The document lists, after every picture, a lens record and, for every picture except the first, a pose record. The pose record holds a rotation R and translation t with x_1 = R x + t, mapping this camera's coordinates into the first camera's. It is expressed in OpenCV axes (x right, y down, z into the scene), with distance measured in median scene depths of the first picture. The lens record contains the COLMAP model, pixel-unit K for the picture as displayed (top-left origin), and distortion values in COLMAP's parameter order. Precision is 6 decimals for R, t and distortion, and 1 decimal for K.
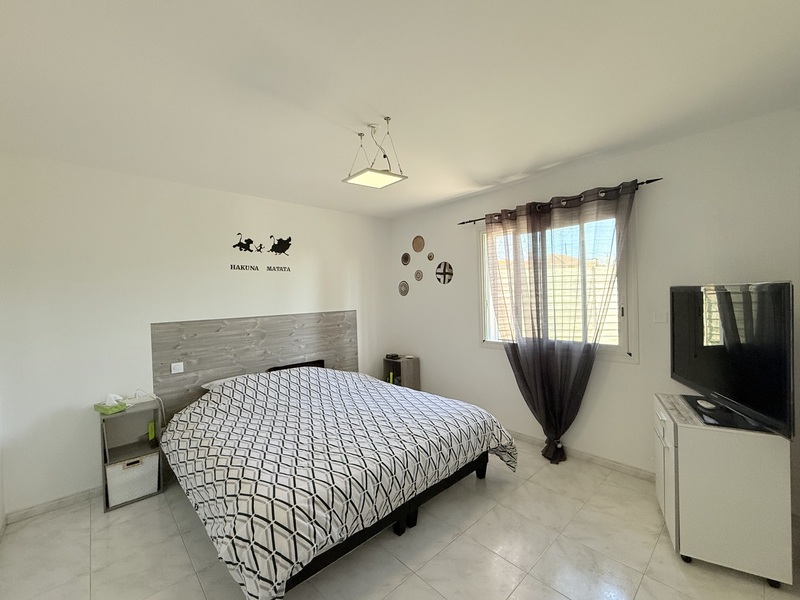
lens RADIAL K [[319.5, 0, 397.9], [0, 319.5, 290.6], [0, 0, 1]] dist [-0.000085, -0.000091]
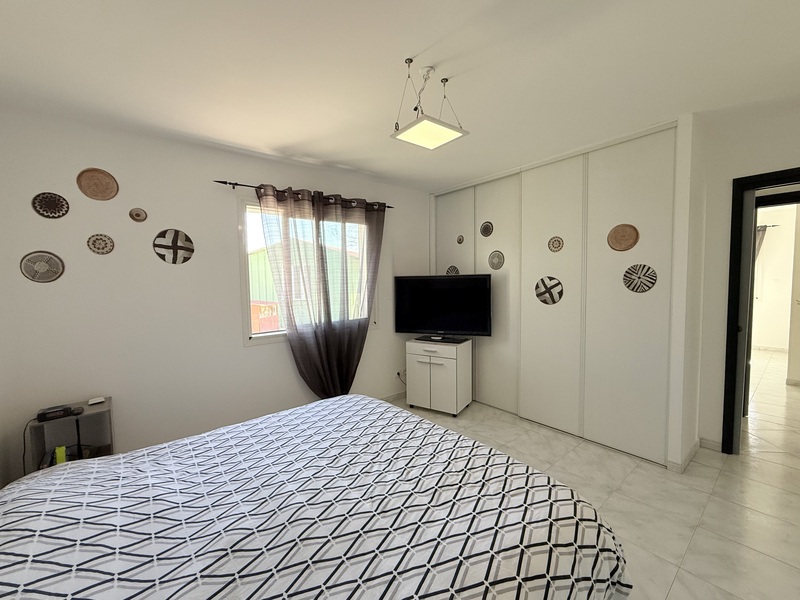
lens RADIAL K [[316.9, 0, 393.3], [0, 316.9, 299.6], [0, 0, 1]] dist [0.000705, 0.000012]
pose [[0.108112, -0.035880, 0.993491, -0.447375], [-0.000035, 0.999348, 0.036095, 0.028212], [-0.994139, -0.003938, 0.108040, 0.496681]]
